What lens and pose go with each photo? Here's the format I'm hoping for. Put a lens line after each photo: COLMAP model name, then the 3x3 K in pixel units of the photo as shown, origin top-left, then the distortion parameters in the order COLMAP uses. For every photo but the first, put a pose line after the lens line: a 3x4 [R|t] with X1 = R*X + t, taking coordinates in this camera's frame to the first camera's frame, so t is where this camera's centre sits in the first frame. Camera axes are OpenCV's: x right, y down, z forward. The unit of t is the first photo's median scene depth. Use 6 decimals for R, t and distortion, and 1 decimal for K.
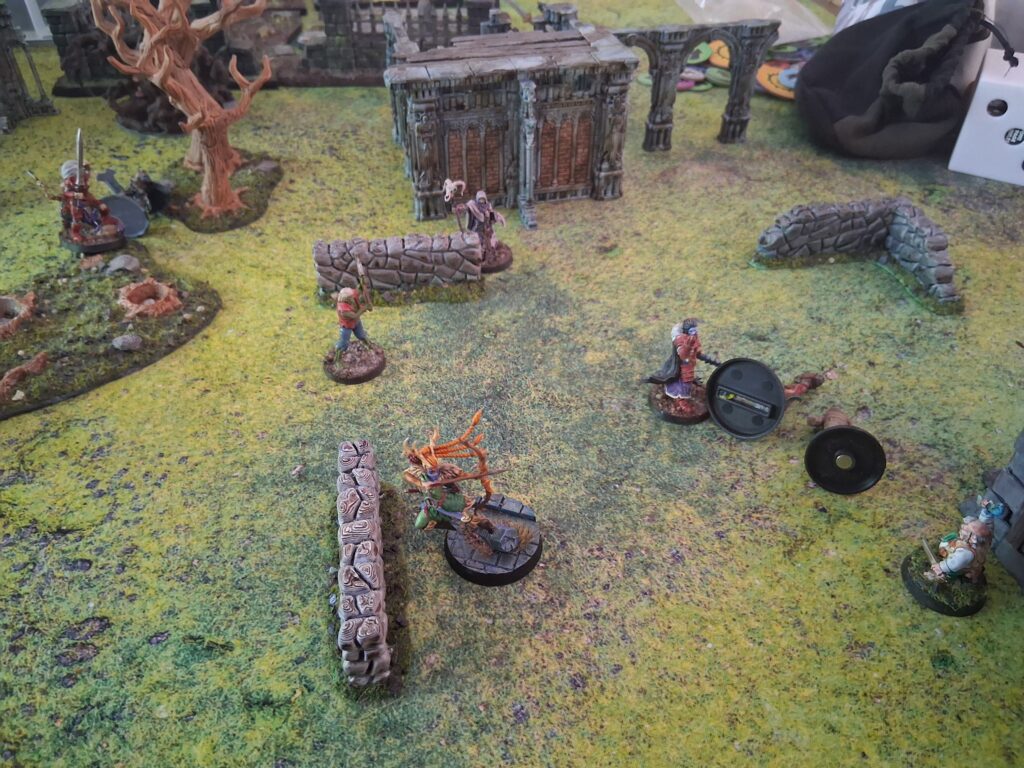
lens RADIAL K [[792.6, 0, 519.1], [0, 792.6, 379.9], [0, 0, 1]] dist [0.124235, -0.243634]
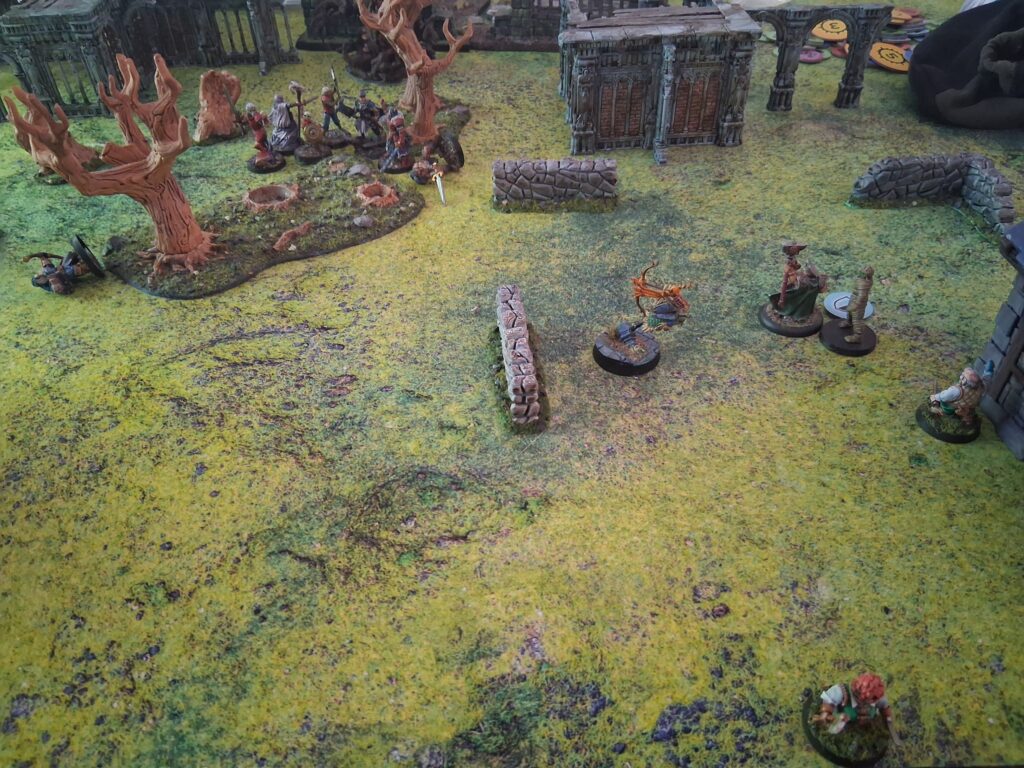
lens RADIAL K [[792.6, 0, 515.9], [0, 792.6, 385.8], [0, 0, 1]] dist [0.124235, -0.243634]
pose [[0.981407, 0.098920, -0.164487, 0.046944], [-0.095027, 0.994980, 0.031390, 0.198744], [0.166766, -0.015176, 0.985880, -0.409188]]
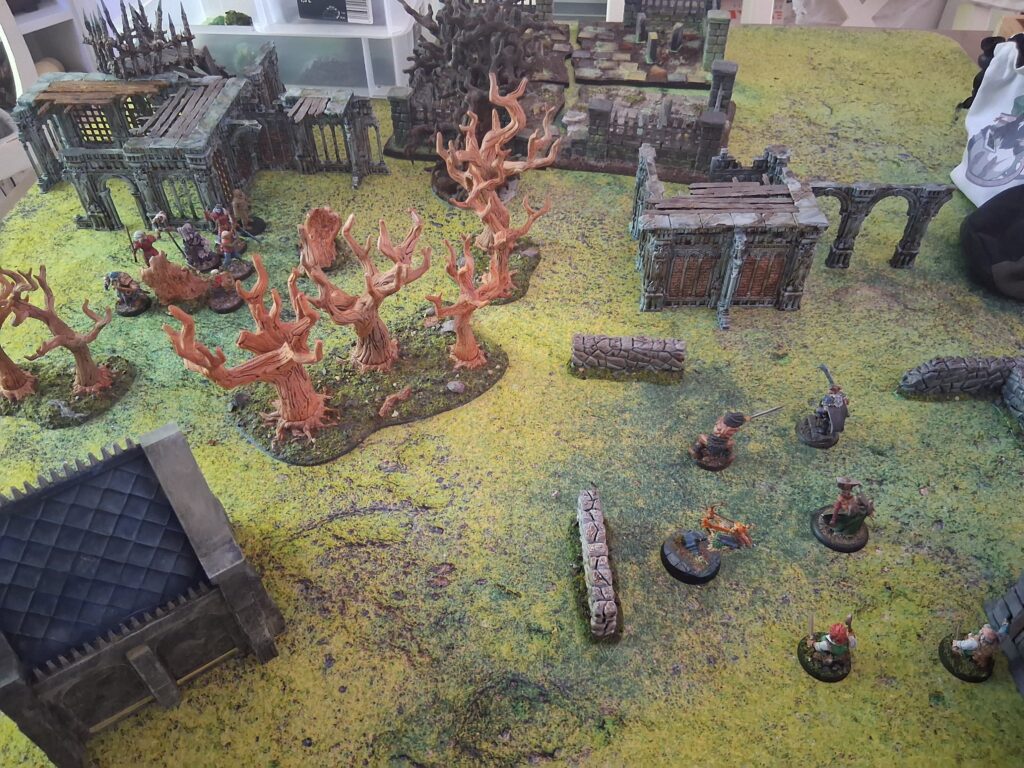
lens RADIAL K [[792.6, 0, 513.5], [0, 792.6, 381.5], [0, 0, 1]] dist [0.124235, -0.243634]
pose [[0.968351, 0.164813, -0.187436, -0.091749], [-0.150043, 0.984526, 0.090529, -0.250170], [0.199456, -0.059541, 0.978096, -0.605616]]
